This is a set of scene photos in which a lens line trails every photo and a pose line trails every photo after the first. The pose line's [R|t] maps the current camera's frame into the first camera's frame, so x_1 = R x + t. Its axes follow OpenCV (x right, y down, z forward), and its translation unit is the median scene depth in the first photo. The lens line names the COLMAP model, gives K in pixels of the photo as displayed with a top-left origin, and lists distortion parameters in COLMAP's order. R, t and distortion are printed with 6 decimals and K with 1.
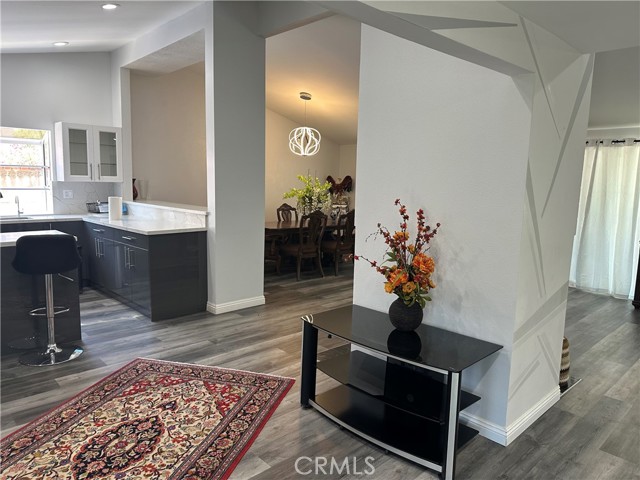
lens RADIAL K [[455.7, 0, 321.5], [0, 455.7, 240.0], [0, 0, 1]] dist [0.029091, -0.035938]
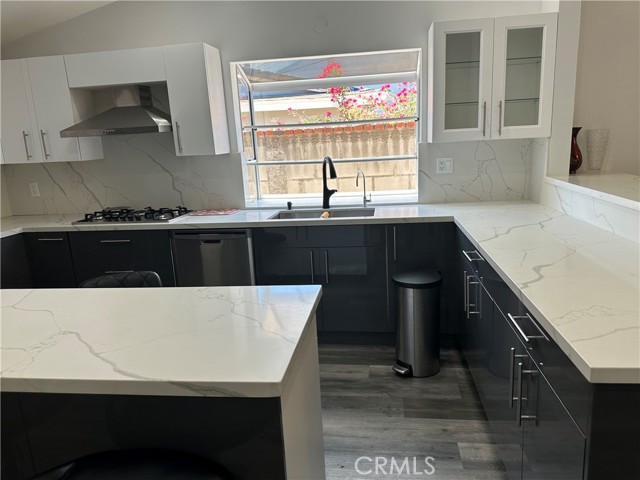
lens RADIAL K [[453.8, 0, 323.6], [0, 453.8, 237.1], [0, 0, 1]] dist [0.116287, -0.197072]
pose [[0.622138, 0.109266, -0.775245, -0.259225], [-0.038879, 0.993303, 0.108799, -0.085908], [0.781941, -0.037547, 0.622220, 0.672816]]
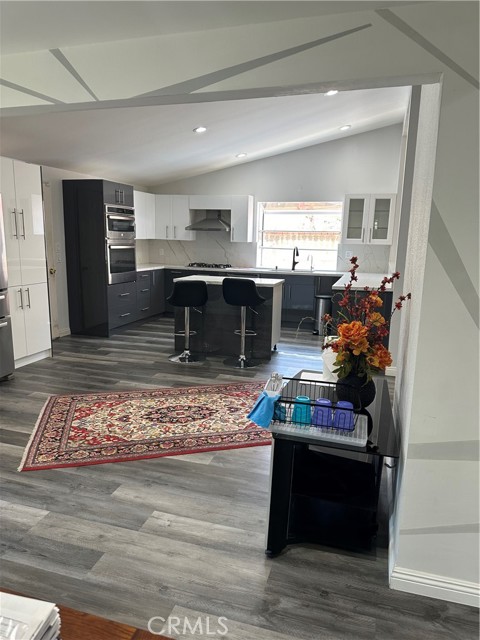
lens RADIAL K [[452.3, 0, 240.0], [0, 452.3, 326.7], [0, 0, 1]] dist [0.065876, -0.069991]
pose [[0.493537, 0.159509, -0.854973, 0.440842], [-0.126164, 0.985770, 0.111083, -0.012856], [0.860526, 0.053044, 0.506638, 0.196945]]
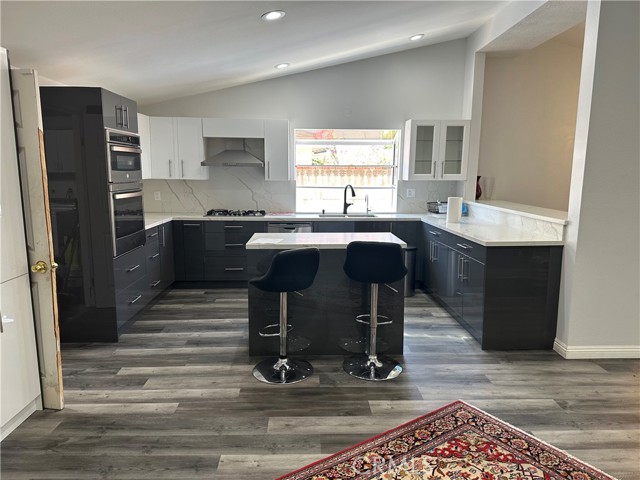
lens RADIAL K [[453.3, 0, 318.0], [0, 453.3, 241.6], [0, 0, 1]] dist [0.071488, -0.107343]
pose [[0.746474, 0.087154, -0.659683, -0.055407], [-0.077123, 0.996036, 0.044321, -0.029030], [0.660930, 0.017792, 0.750236, 0.159675]]
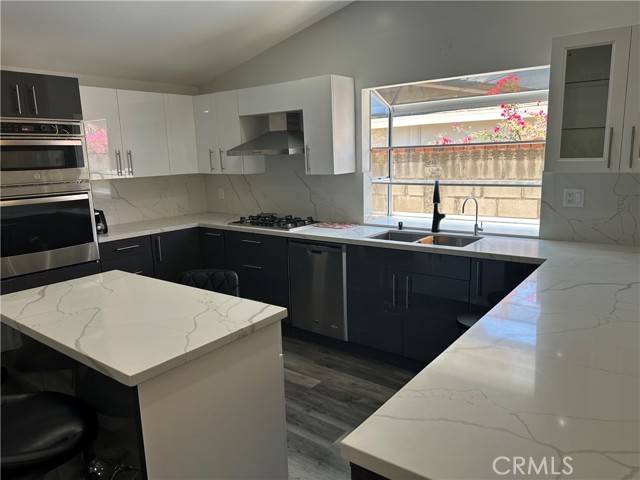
lens RADIAL K [[453.8, 0, 323.6], [0, 453.8, 237.1], [0, 0, 1]] dist [0.116287, -0.197072]
pose [[0.157998, 0.149954, -0.975987, -0.158638], [-0.095746, 0.986071, 0.136003, -0.124197], [0.982786, 0.071959, 0.170155, 0.832254]]
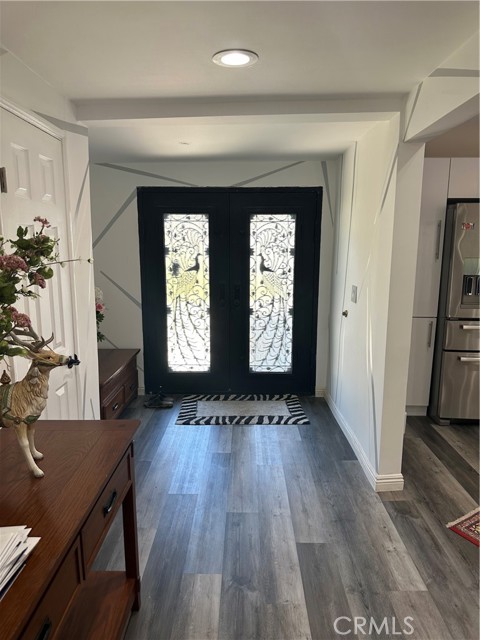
lens RADIAL K [[452.3, 0, 240.0], [0, 452.3, 326.7], [0, 0, 1]] dist [0.065876, -0.069991]
pose [[-0.700106, 0.102327, -0.706669, 0.330069], [-0.115631, 0.960368, 0.253621, -0.040903], [0.704614, 0.259274, -0.660527, 0.366059]]
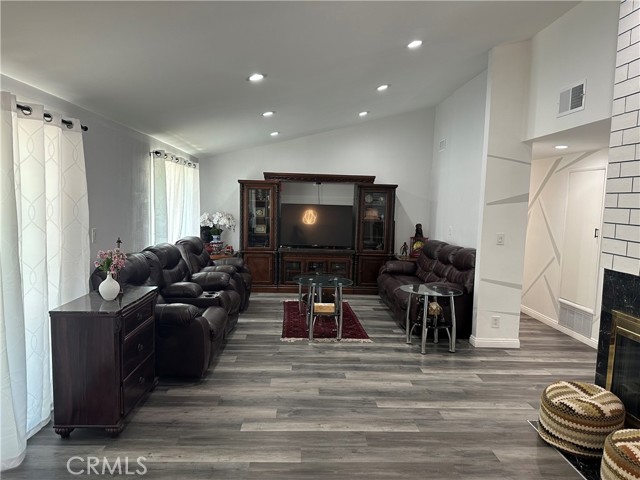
lens RADIAL K [[453.3, 0, 318.0], [0, 453.3, 241.6], [0, 0, 1]] dist [0.071488, -0.107343]
pose [[-0.748246, -0.107283, 0.654689, 0.213201], [0.041876, 0.977233, 0.207998, -0.190317], [-0.662098, 0.183049, -0.726718, 1.331888]]
